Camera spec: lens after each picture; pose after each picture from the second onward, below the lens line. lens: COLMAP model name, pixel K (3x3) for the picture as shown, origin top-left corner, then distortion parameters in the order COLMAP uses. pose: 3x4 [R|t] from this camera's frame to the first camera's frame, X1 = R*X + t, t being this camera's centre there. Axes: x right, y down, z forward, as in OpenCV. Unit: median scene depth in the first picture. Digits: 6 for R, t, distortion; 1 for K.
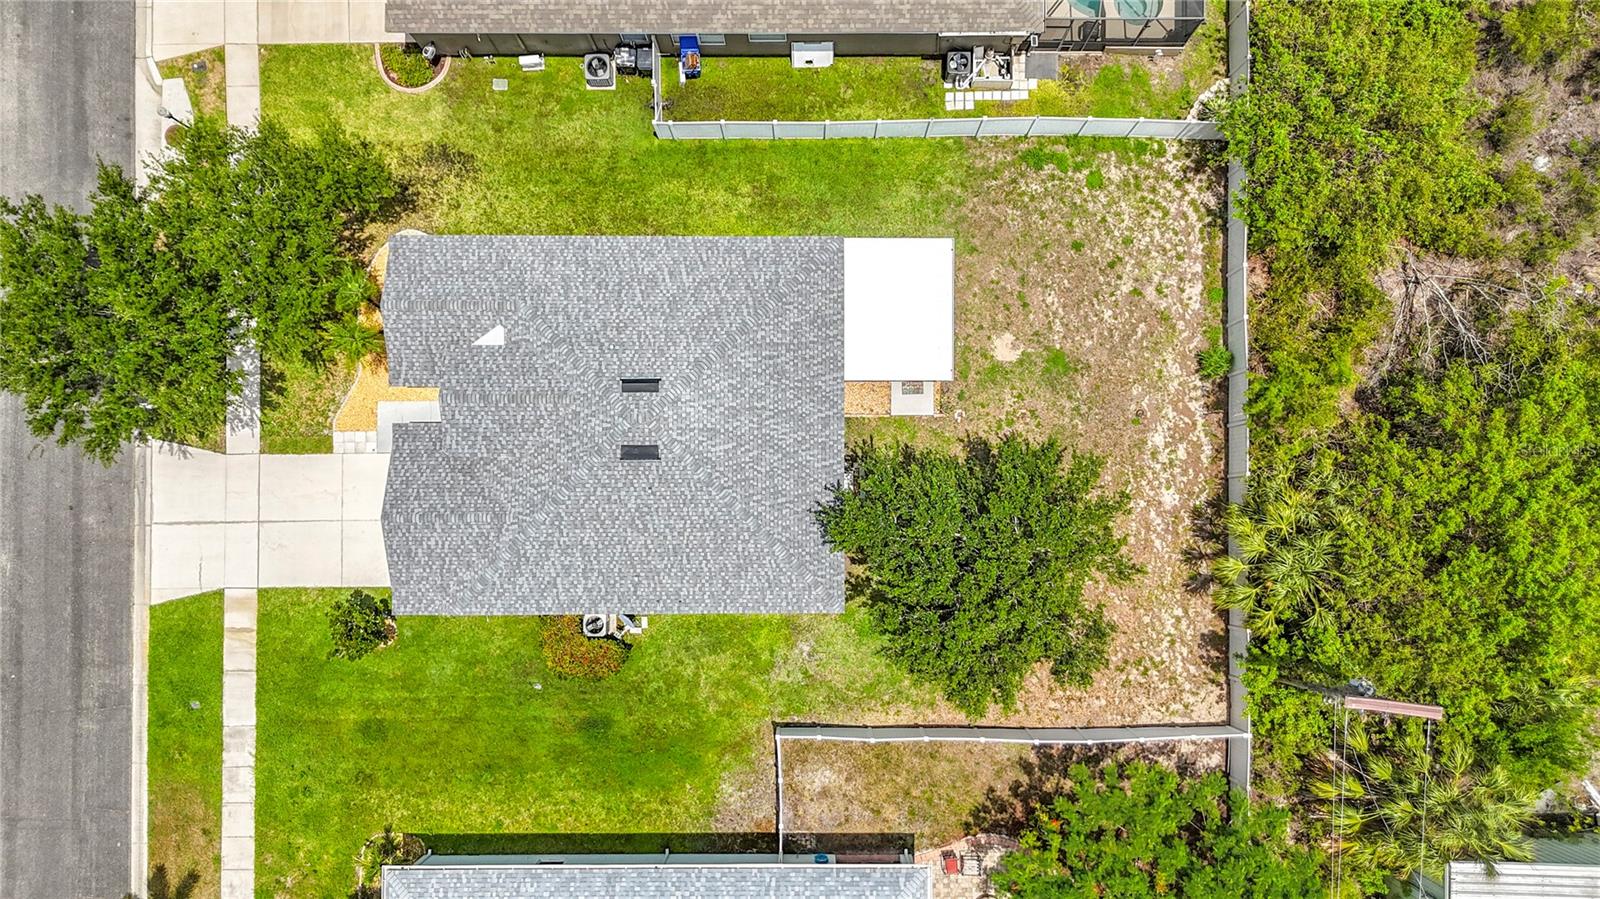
lens RADIAL K [[1230.9, 0, 801.9], [0, 1230.9, 498.2], [0, 0, 1]] dist [0.078030, -0.105857]
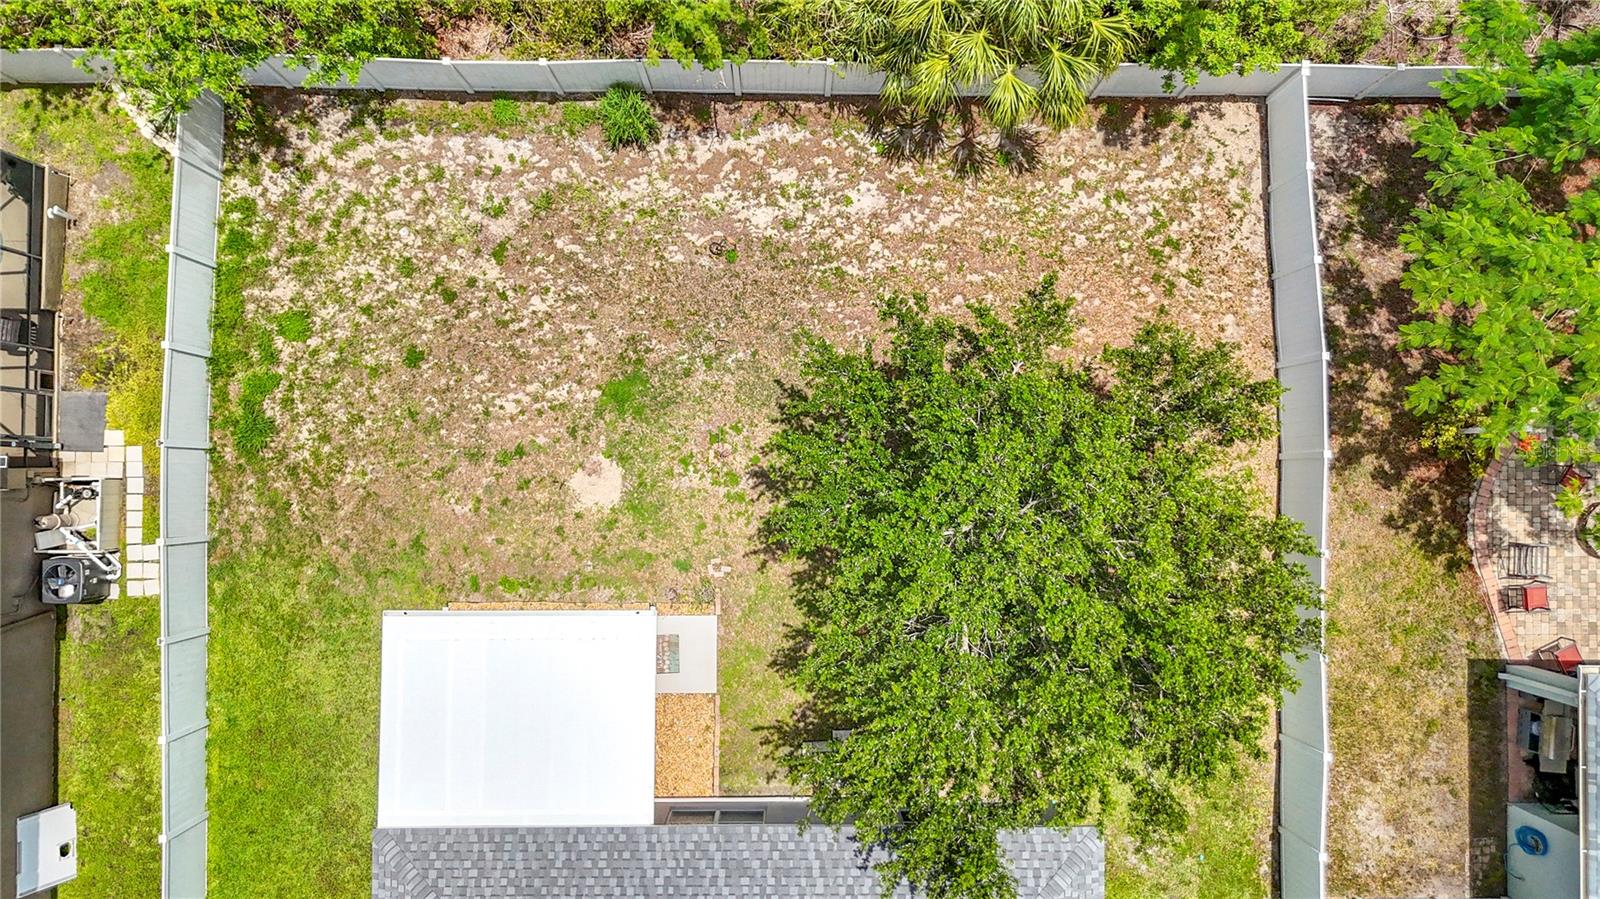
lens RADIAL K [[1202.3, 0, 800.0], [0, 1202.3, 449.5], [0, 0, 1]] dist [0.072910, -0.089878]
pose [[0.003506, -0.999794, 0.019993, 0.170904], [0.999536, 0.004109, 0.030179, -0.046457], [-0.030255, 0.019878, 0.999345, 0.451579]]
